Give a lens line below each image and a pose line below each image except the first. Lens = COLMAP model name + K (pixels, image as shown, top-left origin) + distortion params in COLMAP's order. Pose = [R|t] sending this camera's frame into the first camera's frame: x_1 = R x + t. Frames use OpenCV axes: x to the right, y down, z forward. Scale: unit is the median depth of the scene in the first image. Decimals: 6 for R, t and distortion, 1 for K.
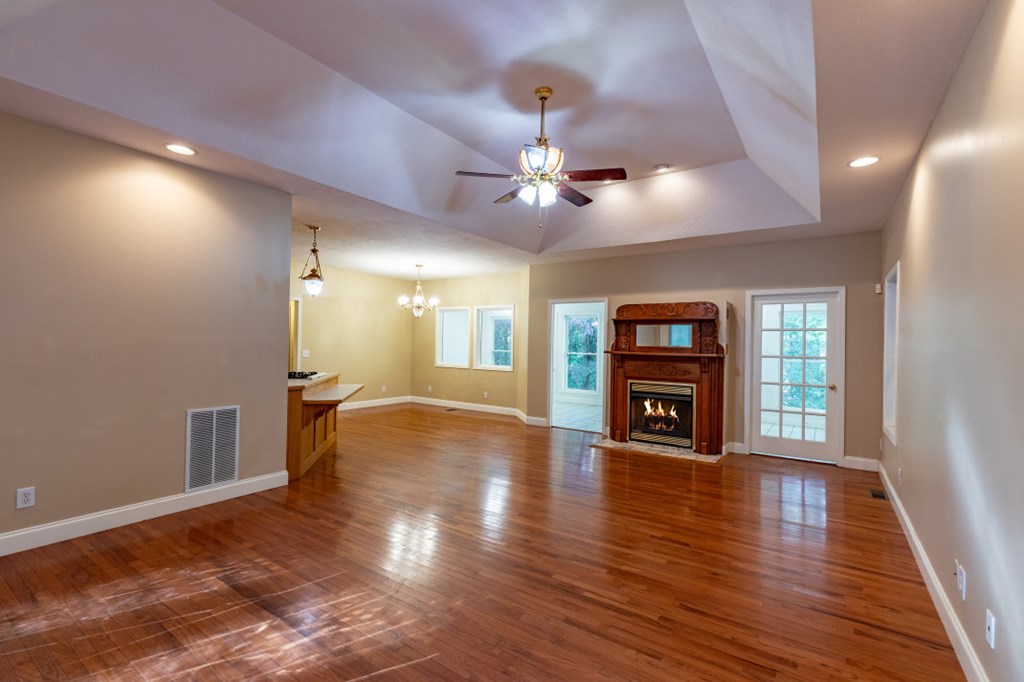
lens RADIAL K [[457.0, 0, 512.6], [0, 457.0, 344.5], [0, 0, 1]] dist [-0.000888, 0.000103]
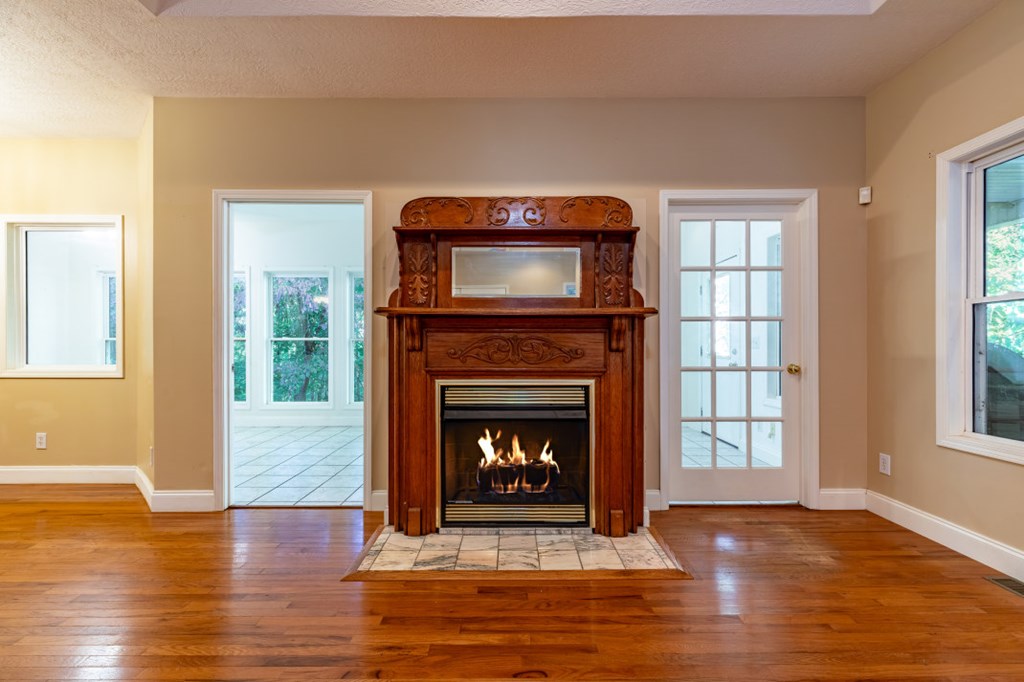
lens RADIAL K [[457.0, 0, 512.6], [0, 457.0, 344.5], [0, 0, 1]] dist [-0.000888, 0.000103]
pose [[0.824145, -0.019276, 0.566051, 0.080293], [0.017318, 0.999811, 0.008834, 0.044583], [-0.566114, 0.002522, 0.824323, 0.635412]]
